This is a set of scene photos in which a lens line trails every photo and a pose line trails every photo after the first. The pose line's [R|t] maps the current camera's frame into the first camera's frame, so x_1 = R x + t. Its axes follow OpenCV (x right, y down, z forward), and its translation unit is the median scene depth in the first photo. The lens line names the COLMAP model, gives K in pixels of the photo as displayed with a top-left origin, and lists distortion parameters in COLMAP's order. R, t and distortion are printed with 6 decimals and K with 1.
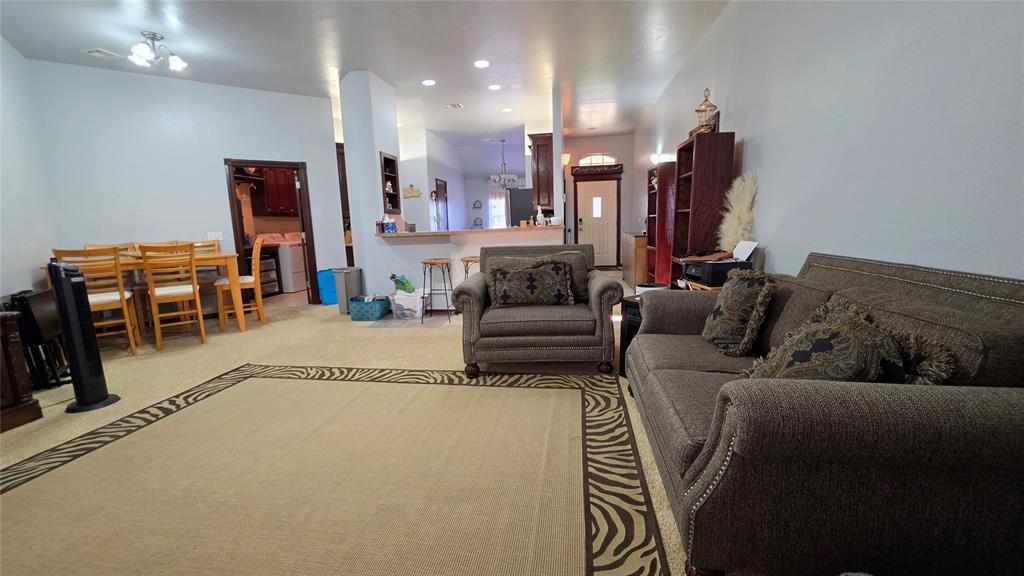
lens RADIAL K [[408.8, 0, 512.0], [0, 408.8, 288.0], [0, 0, 1]] dist [-0.002137, -0.000264]
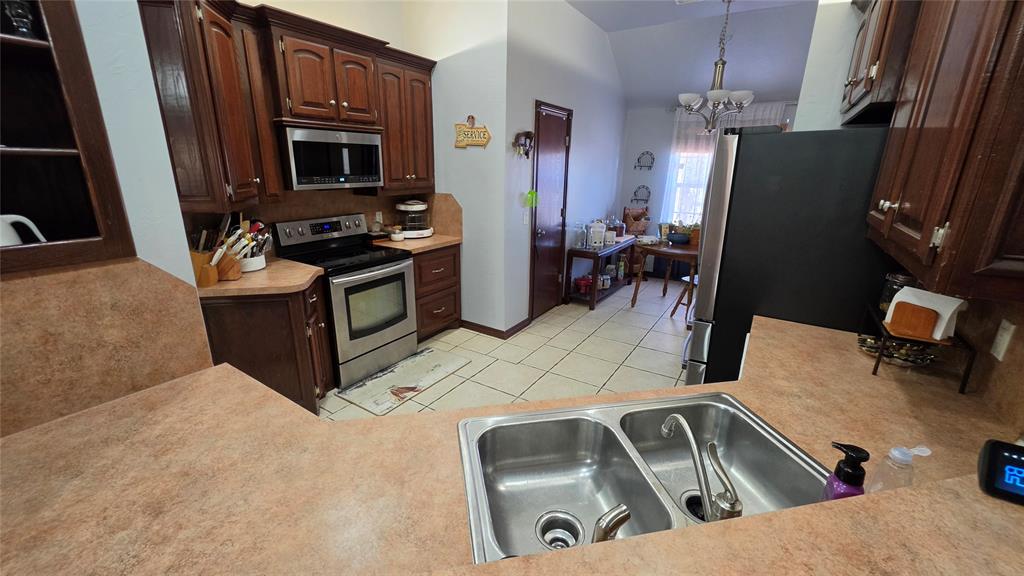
lens RADIAL K [[408.8, 0, 512.0], [0, 408.8, 288.0], [0, 0, 1]] dist [-0.002137, -0.000264]
pose [[0.908543, 0.162464, -0.384909, -0.031498], [-0.107587, 0.981204, 0.160201, -0.246537], [0.403701, -0.104138, 0.908945, 1.009932]]
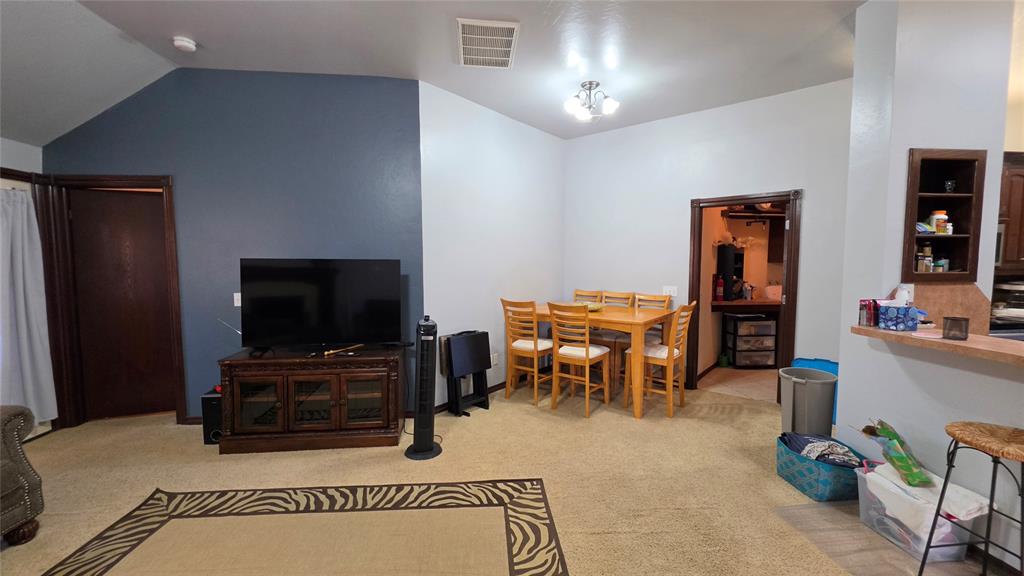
lens RADIAL K [[408.8, 0, 512.0], [0, 408.8, 288.0], [0, 0, 1]] dist [-0.002137, -0.000264]
pose [[0.236809, 0.099054, -0.966494, 0.025574], [-0.163560, 0.984656, 0.060840, -0.138862], [0.957690, 0.143672, 0.249376, 0.492338]]
